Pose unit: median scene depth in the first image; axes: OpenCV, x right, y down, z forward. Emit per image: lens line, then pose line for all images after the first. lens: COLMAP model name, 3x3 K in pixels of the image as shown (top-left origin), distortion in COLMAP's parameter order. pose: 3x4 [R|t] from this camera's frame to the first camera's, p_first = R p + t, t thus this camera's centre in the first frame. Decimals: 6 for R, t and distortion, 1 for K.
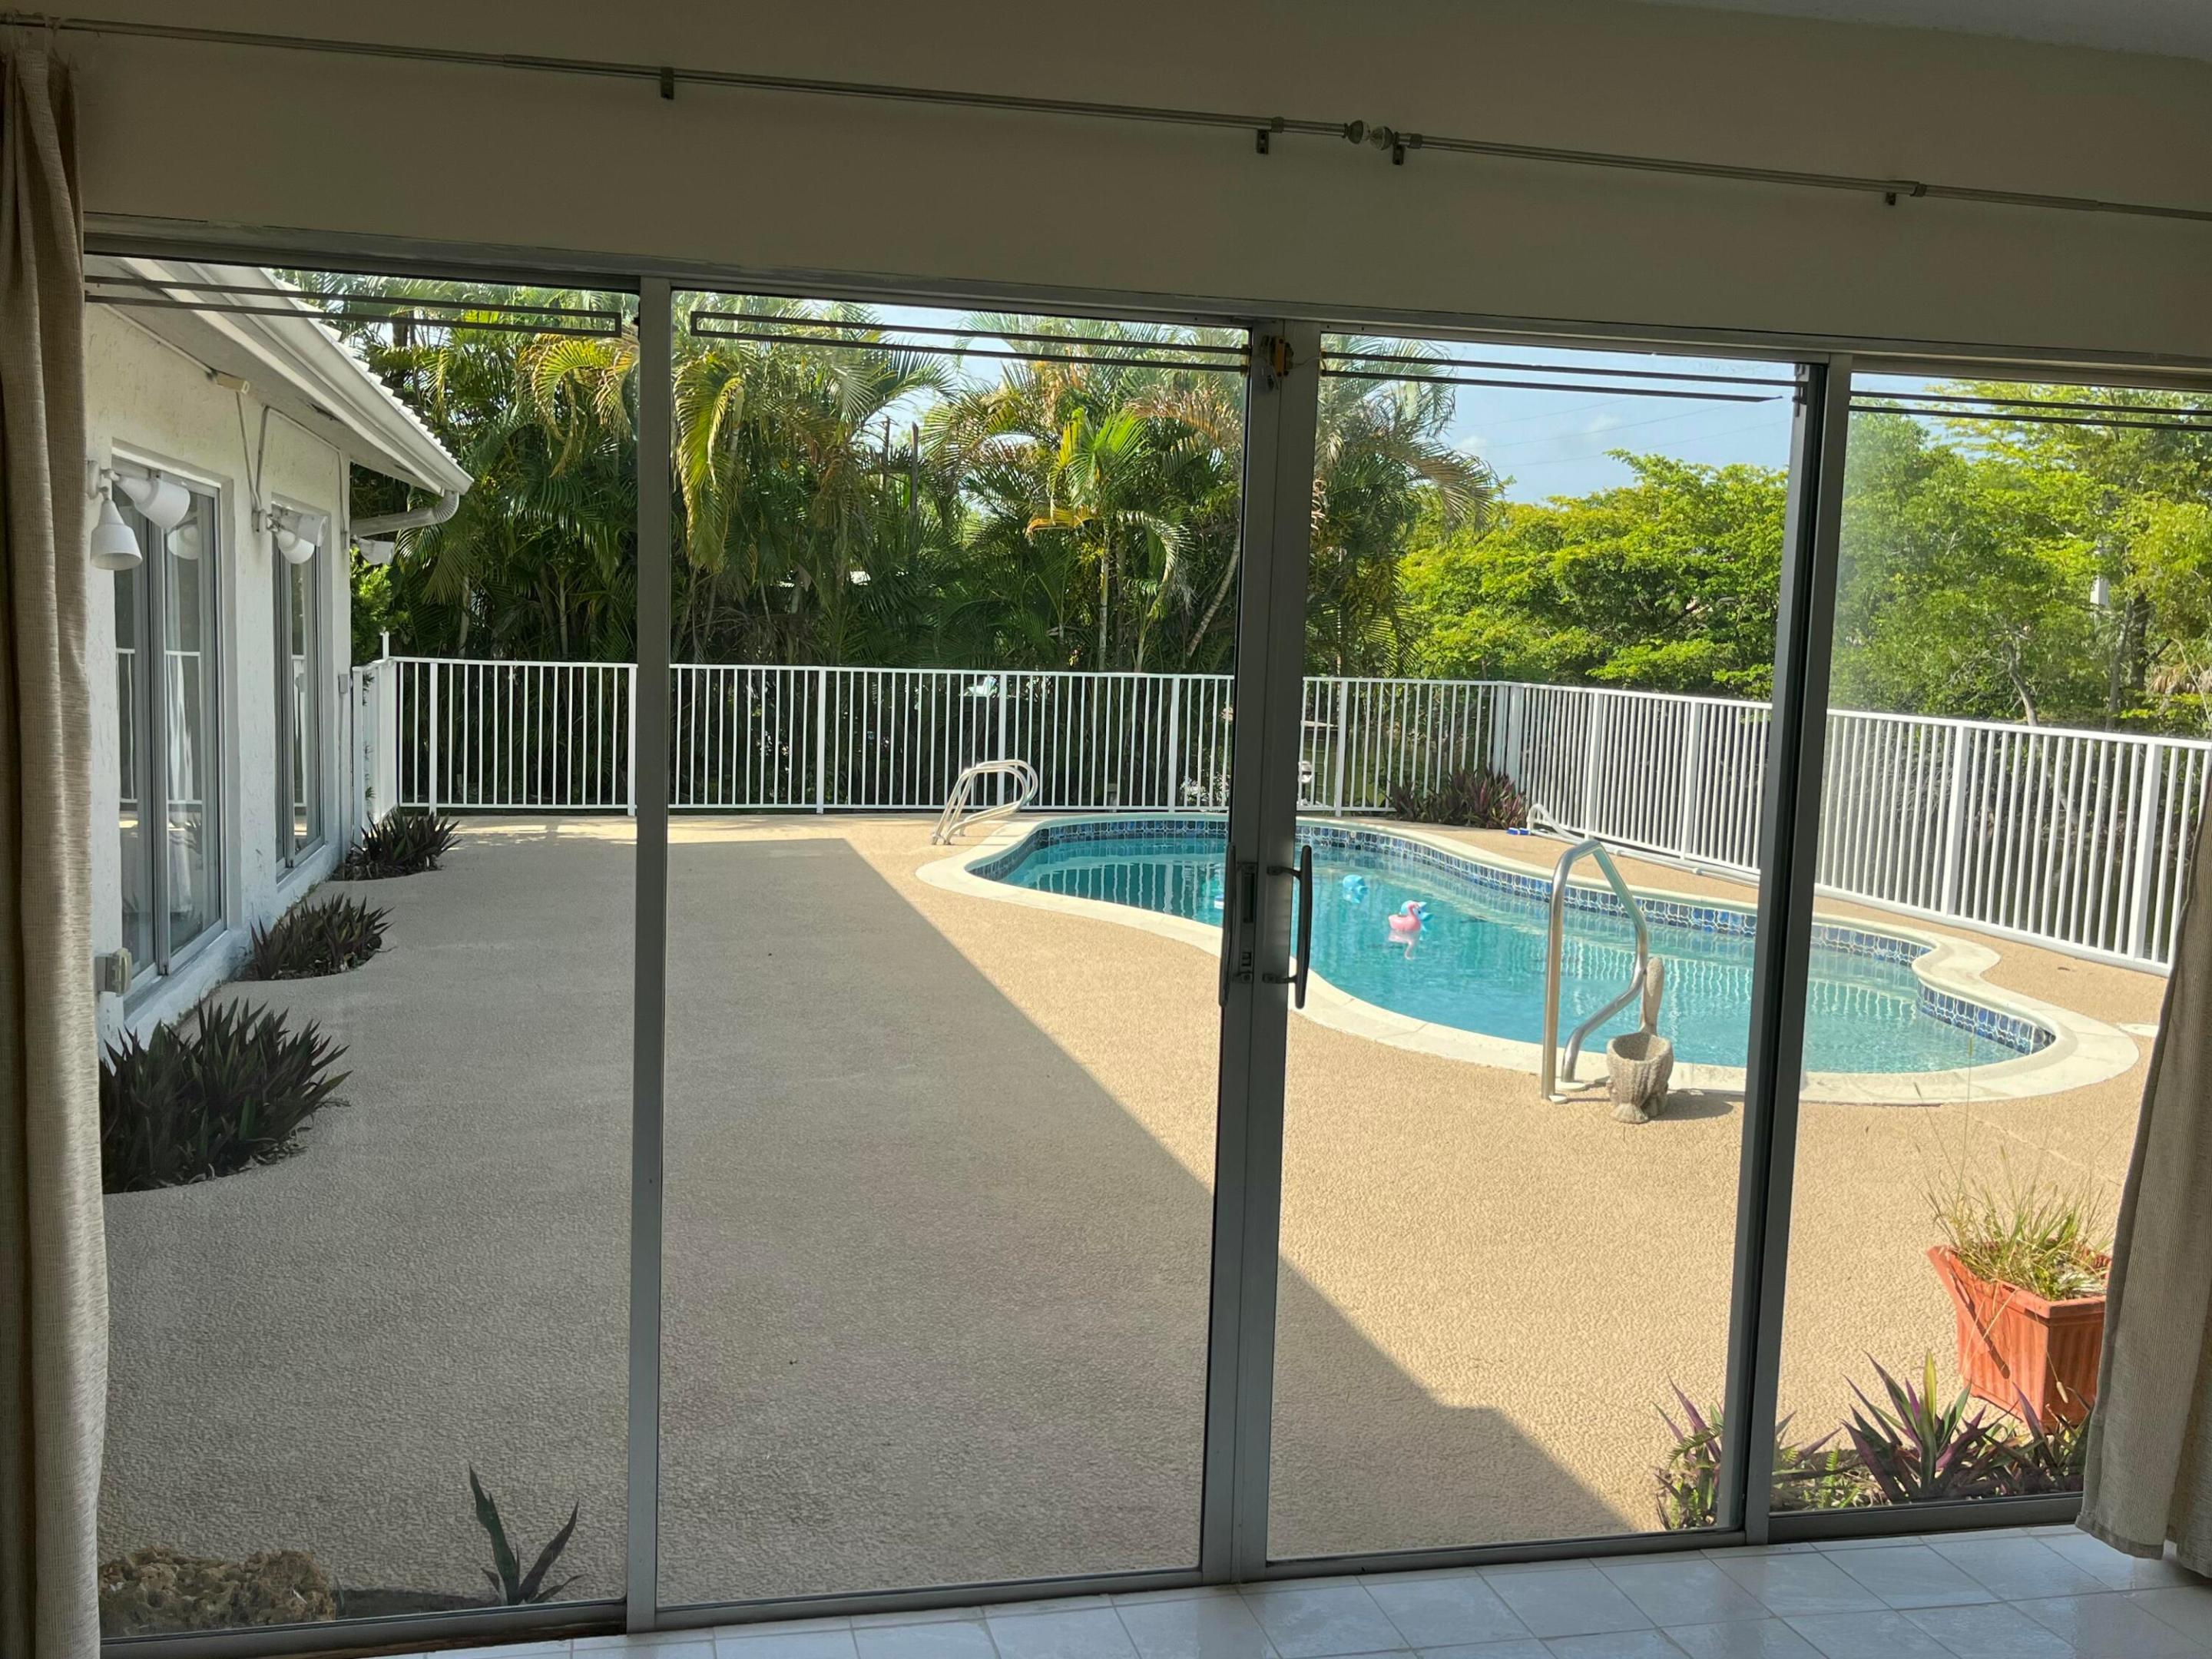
lens RADIAL K [[1972.8, 0, 1106.0], [0, 1972.8, 829.5], [0, 0, 1]] dist [0.006097, 0.005163]
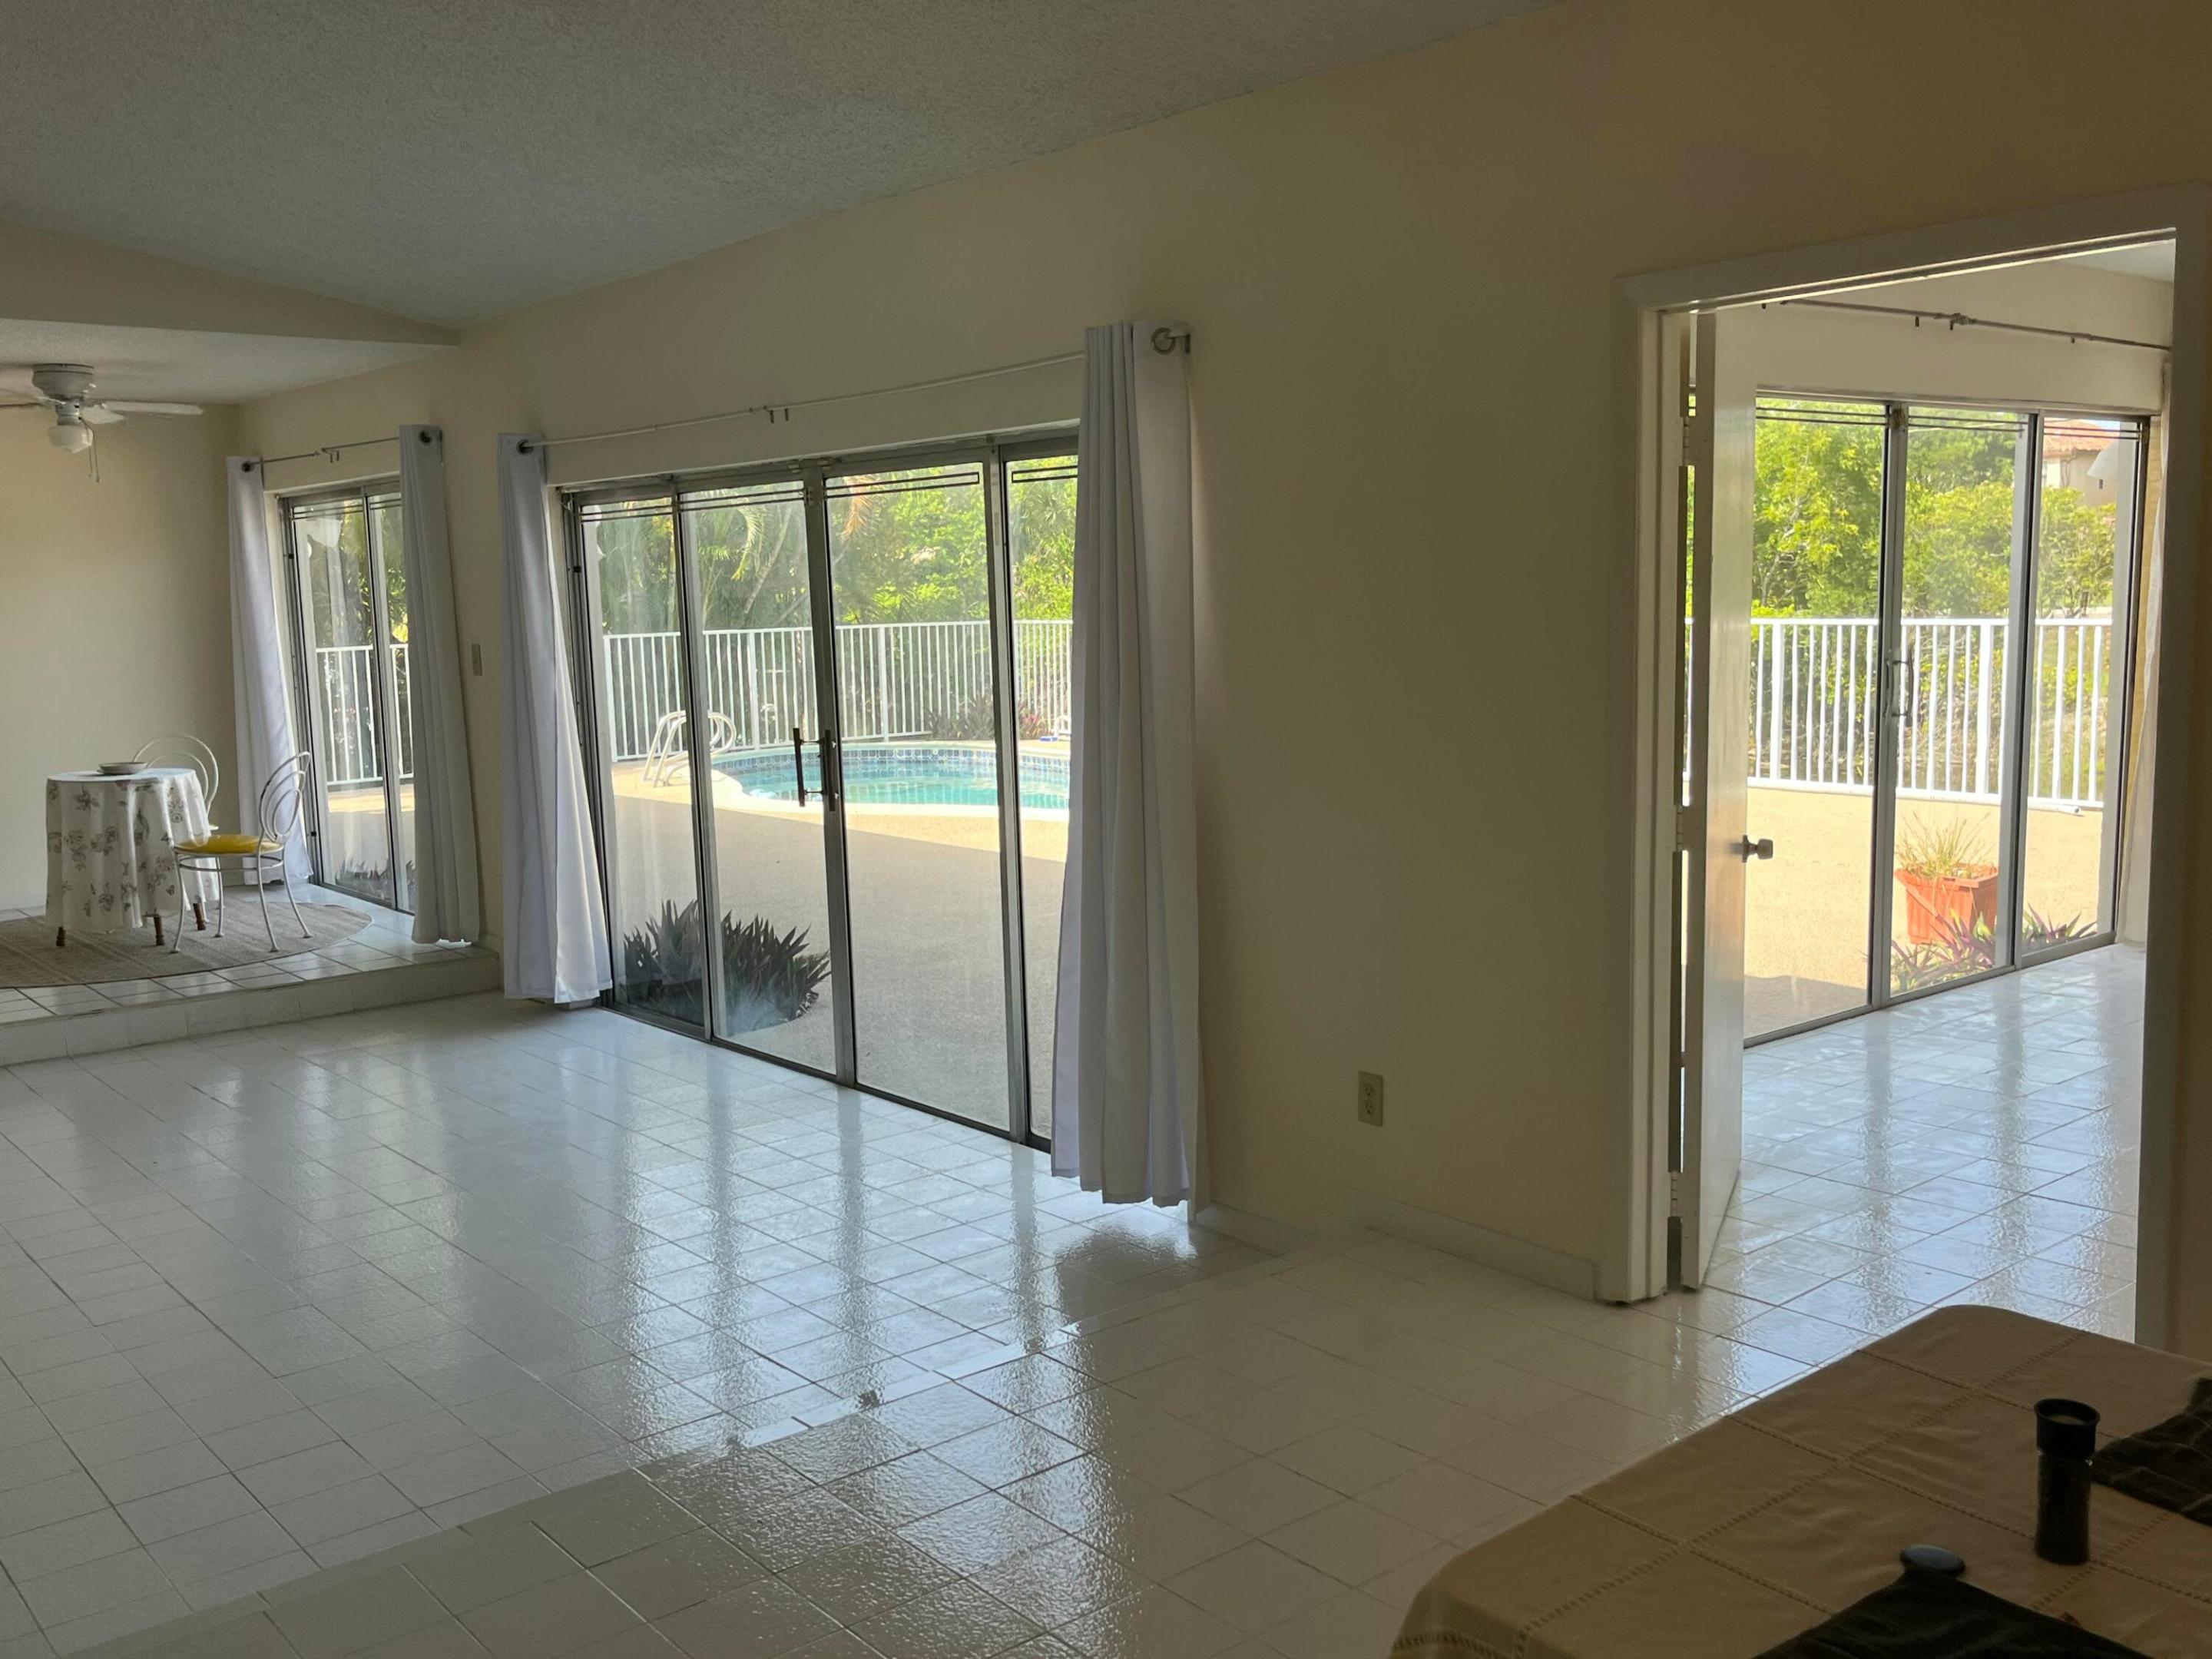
lens RADIAL K [[1902.0, 0, 1106.0], [0, 1902.0, 829.5], [0, 0, 1]] dist [0.229415, -0.371647]
pose [[0.884832, -0.113572, 0.451856, -0.491388], [0.101574, 0.993529, 0.050815, 0.001797], [-0.454703, 0.000934, 0.890643, -0.144338]]
